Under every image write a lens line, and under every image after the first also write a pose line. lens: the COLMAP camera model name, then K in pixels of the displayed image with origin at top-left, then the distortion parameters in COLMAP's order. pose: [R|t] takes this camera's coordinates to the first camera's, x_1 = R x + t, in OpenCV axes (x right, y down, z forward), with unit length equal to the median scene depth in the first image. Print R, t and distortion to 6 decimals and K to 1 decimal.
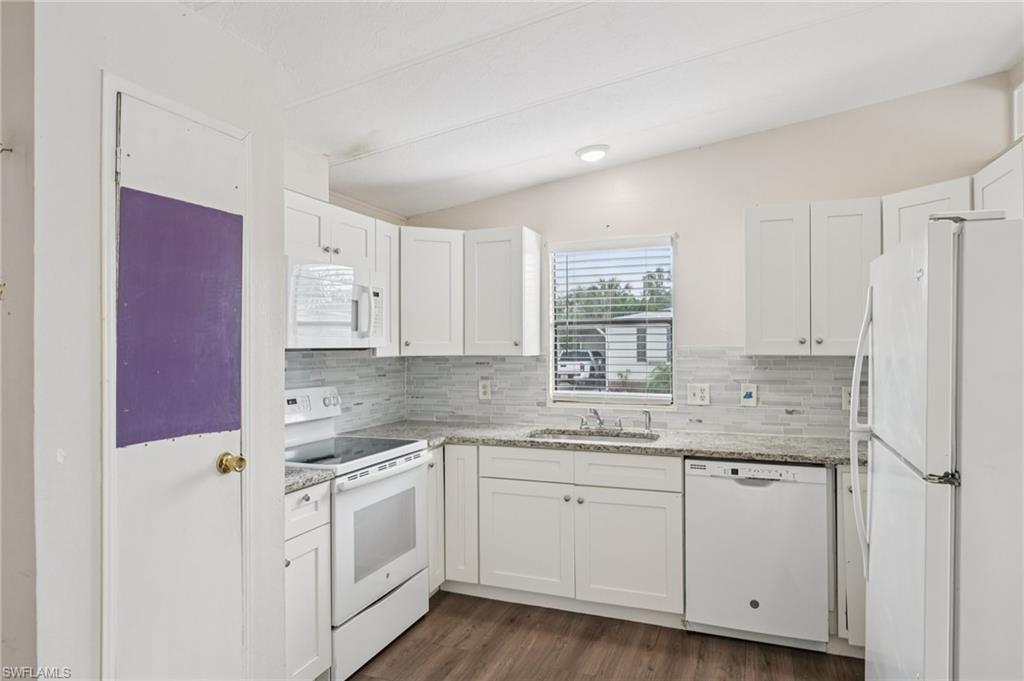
lens RADIAL K [[614.5, 0, 512.1], [0, 614.5, 343.0], [0, 0, 1]] dist [-0.002062, -0.000381]
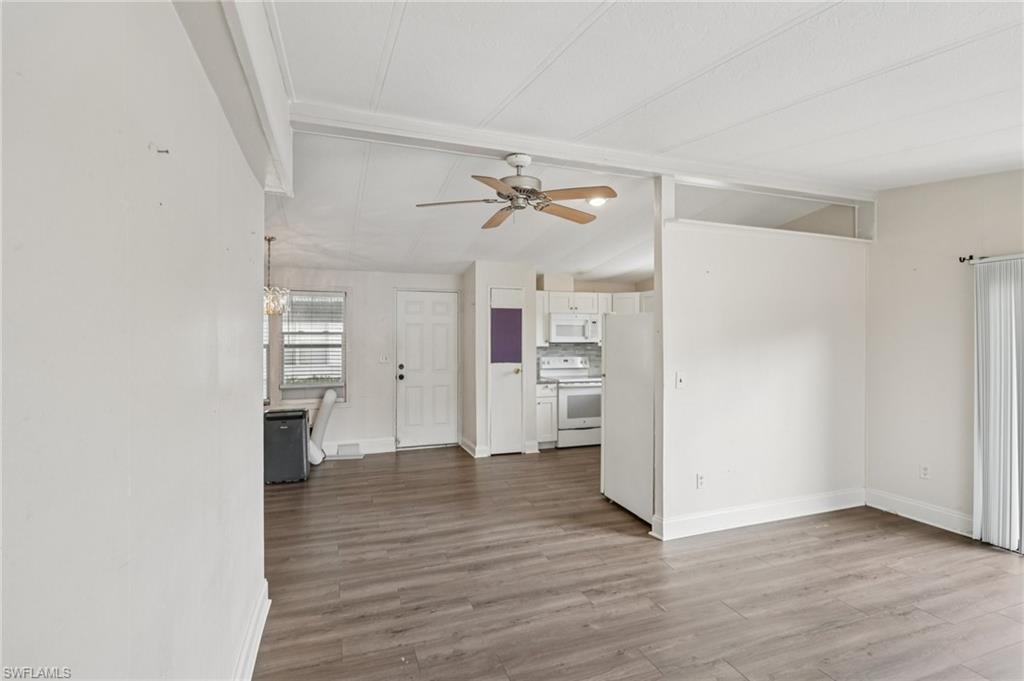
lens RADIAL K [[488.0, 0, 511.9], [0, 488.0, 337.1], [0, 0, 1]] dist [-0.000170, -0.000041]
pose [[0.672733, 0.010297, -0.739813, 1.428301], [-0.005705, 0.999946, 0.008730, -0.040346], [0.739863, -0.001653, 0.672755, -0.896279]]
